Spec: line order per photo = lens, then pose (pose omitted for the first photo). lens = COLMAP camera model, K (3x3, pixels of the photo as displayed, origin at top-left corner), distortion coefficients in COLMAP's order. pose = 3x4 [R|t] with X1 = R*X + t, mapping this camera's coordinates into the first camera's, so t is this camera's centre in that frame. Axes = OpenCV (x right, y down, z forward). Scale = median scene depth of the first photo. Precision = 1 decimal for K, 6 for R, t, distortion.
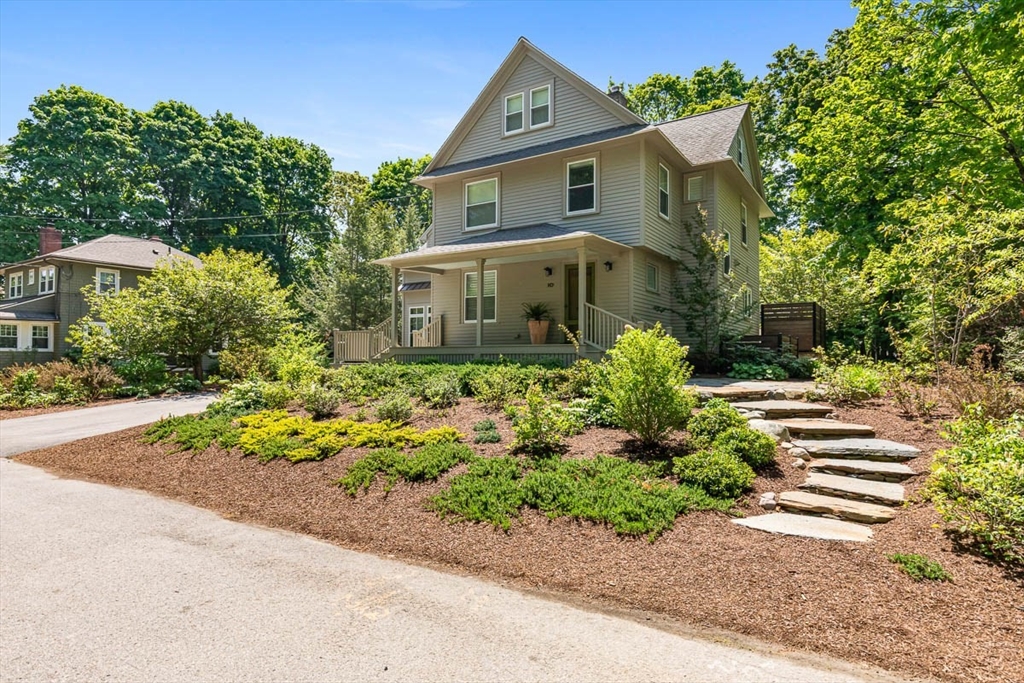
lens RADIAL K [[588.8, 0, 512.0], [0, 588.8, 341.5], [0, 0, 1]] dist [-0.003400, -0.000330]
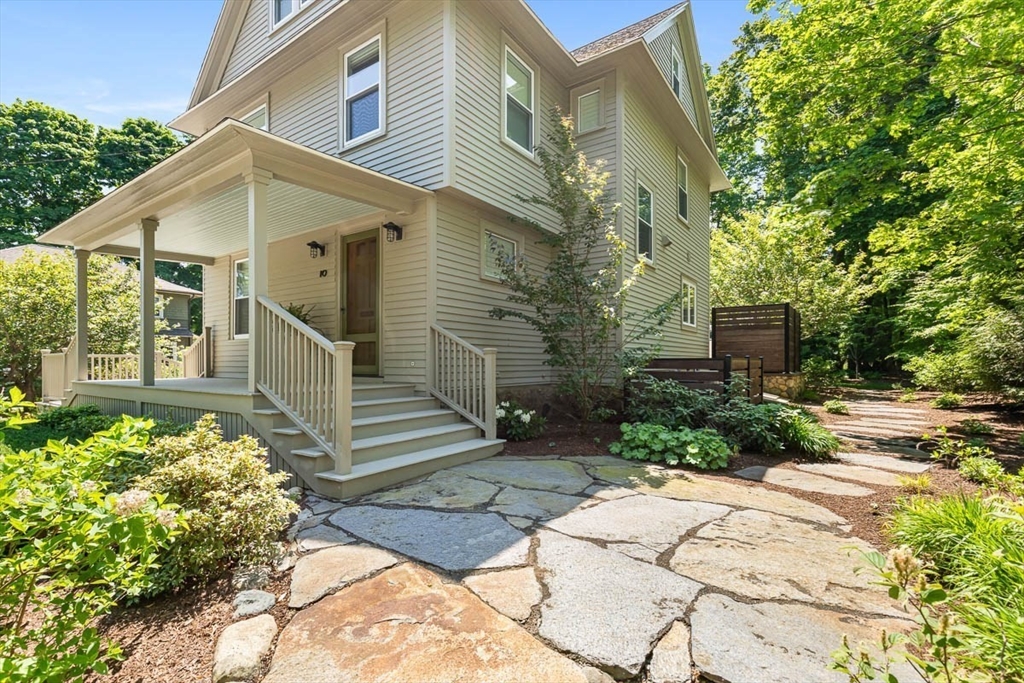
lens RADIAL K [[471.4, 0, 508.2], [0, 471.4, 358.7], [0, 0, 1]] dist [0.001330, -0.000003]
pose [[0.998885, -0.005320, -0.046915, 0.204739], [0.006612, 0.999602, 0.027434, -0.018120], [0.046750, -0.027713, 0.998522, 0.416000]]
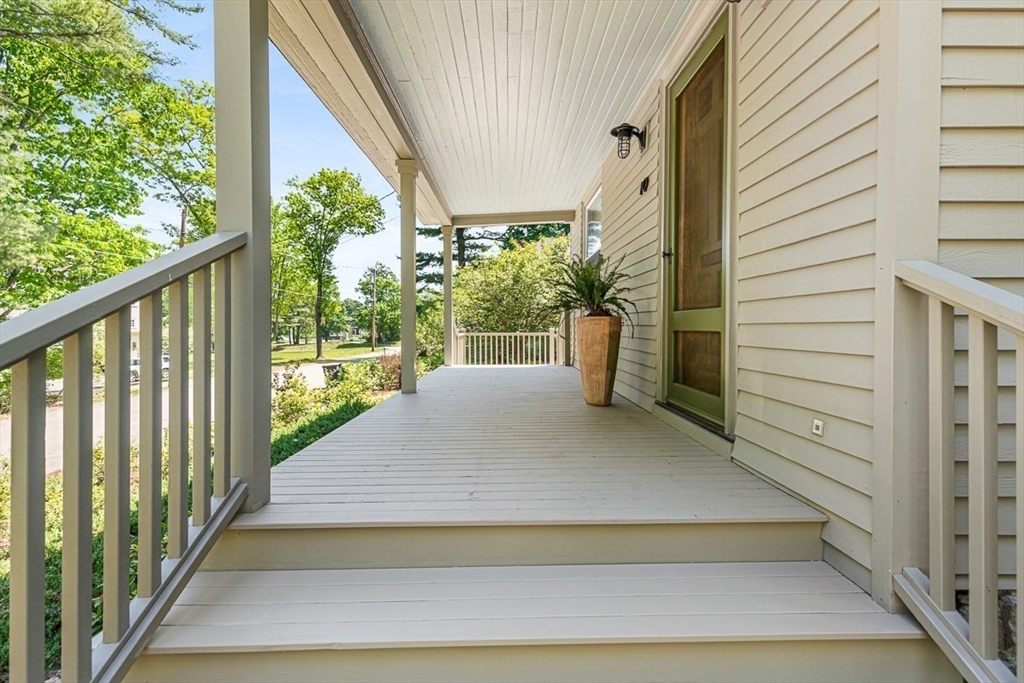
lens RADIAL K [[476.2, 0, 516.2], [0, 476.2, 328.0], [0, 0, 1]] dist [0.001291, -0.000024]
pose [[0.555289, -0.001006, -0.831657, 0.167749], [0.031583, 0.999303, 0.019879, -0.026541], [0.831058, -0.037305, 0.554934, 0.627992]]
